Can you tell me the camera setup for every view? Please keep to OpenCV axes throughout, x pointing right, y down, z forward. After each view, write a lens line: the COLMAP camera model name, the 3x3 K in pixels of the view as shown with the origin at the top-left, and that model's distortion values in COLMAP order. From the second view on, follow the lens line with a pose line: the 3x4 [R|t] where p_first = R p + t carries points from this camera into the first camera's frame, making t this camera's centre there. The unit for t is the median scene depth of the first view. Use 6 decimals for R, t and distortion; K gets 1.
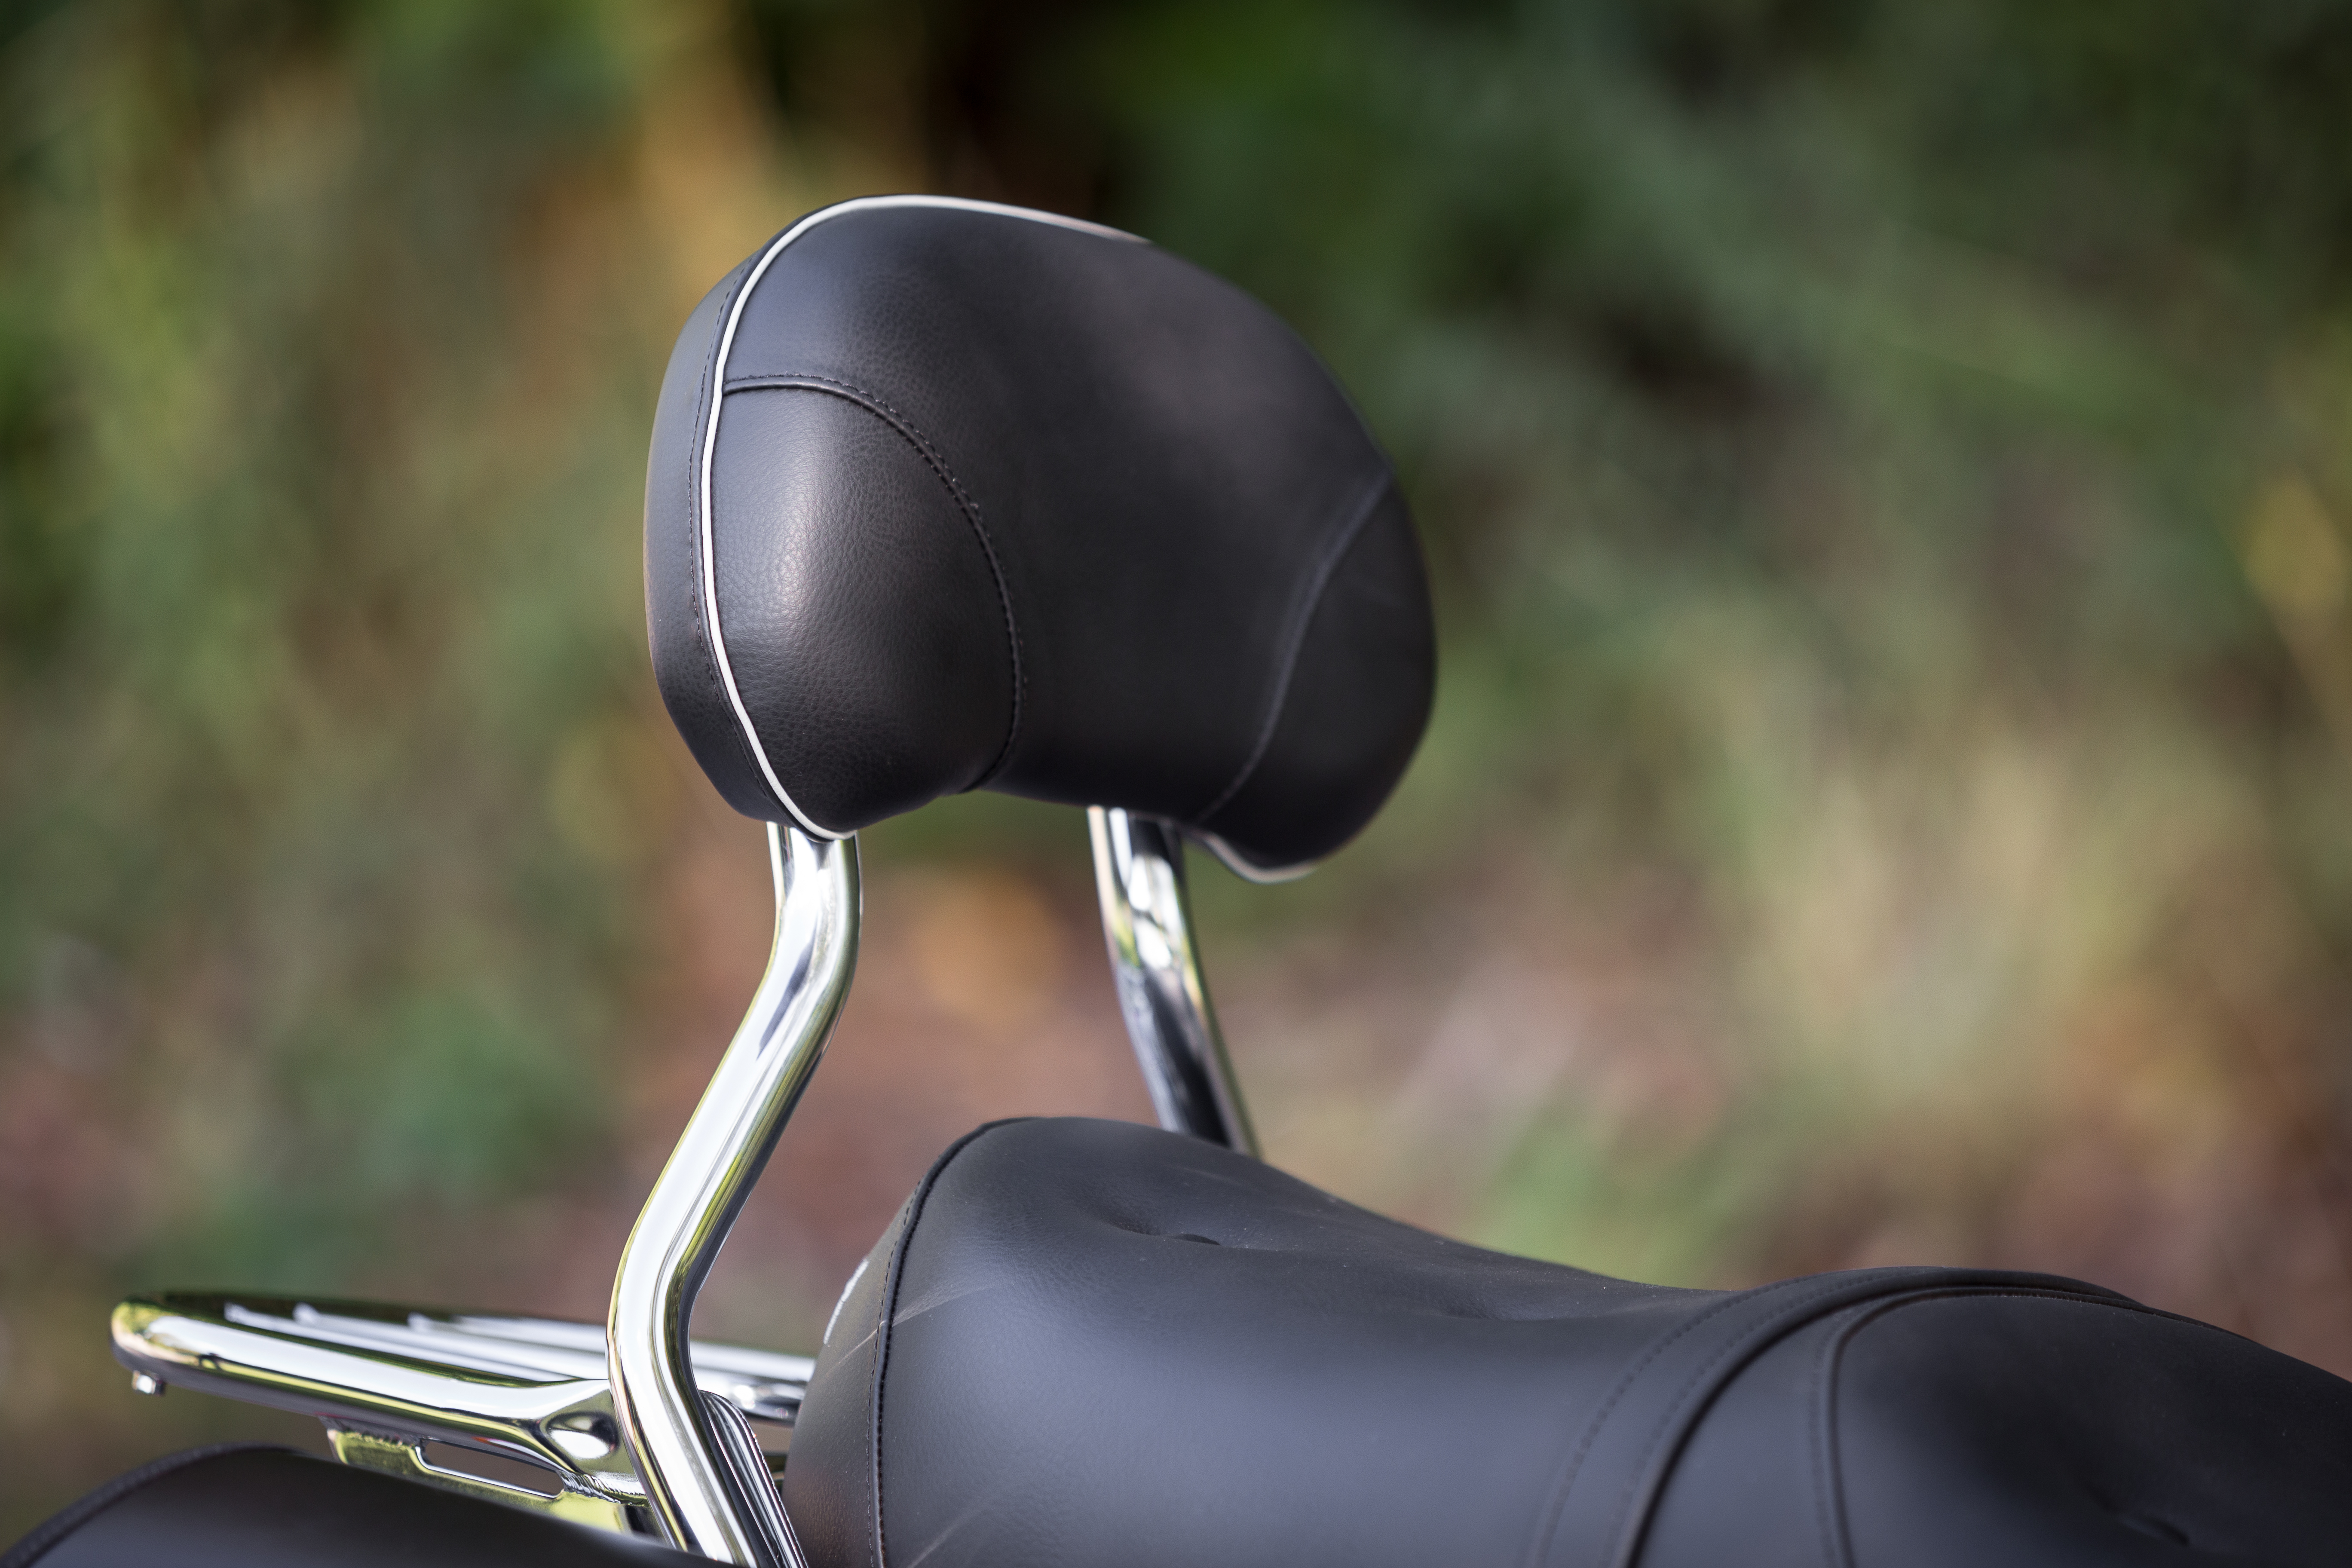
lens RADIAL K [[13612.4, 0, 1177.2], [0, 13612.4, 783.7], [0, 0, 1]] dist [-0.101371, 0.000000]
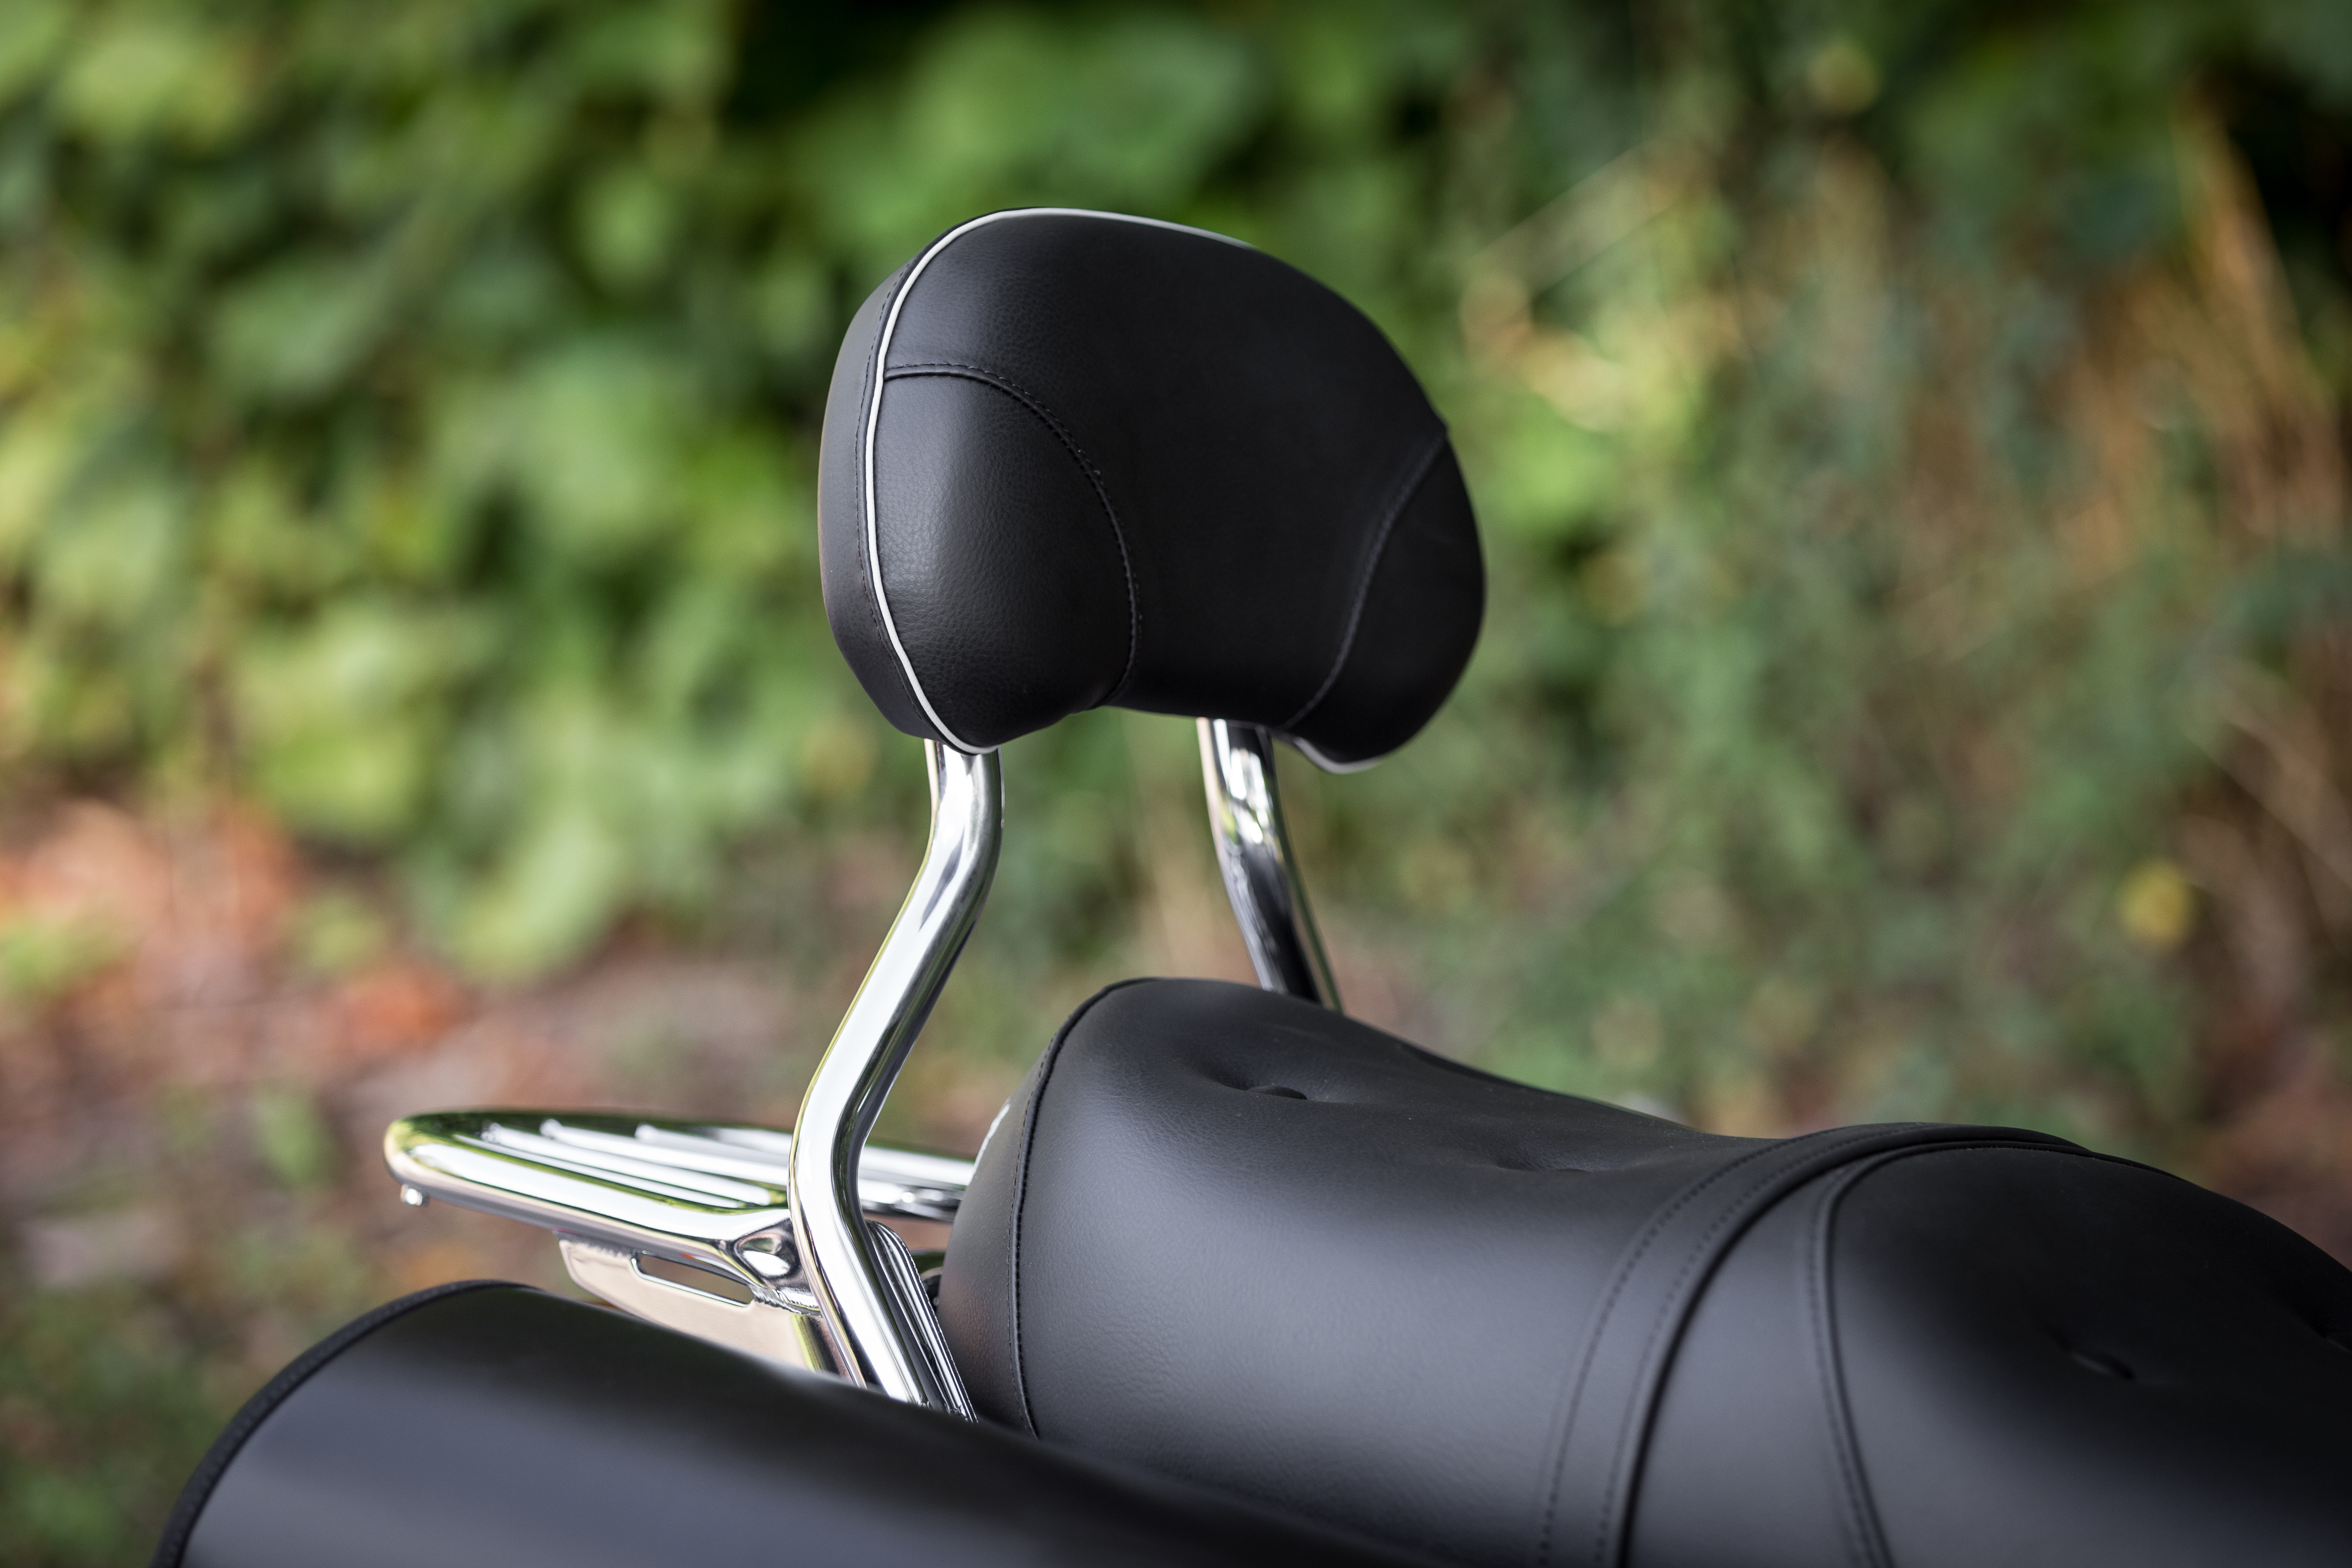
lens RADIAL K [[8880.4, 0, 1174.4], [0, 8880.4, 784.6], [0, 0, 1]] dist [-0.082856, 0.000000]
pose [[0.999915, -0.002009, -0.012914, 0.001860], [0.002490, 0.999298, 0.037374, -0.022184], [0.012830, -0.037403, 0.999218, 0.225004]]
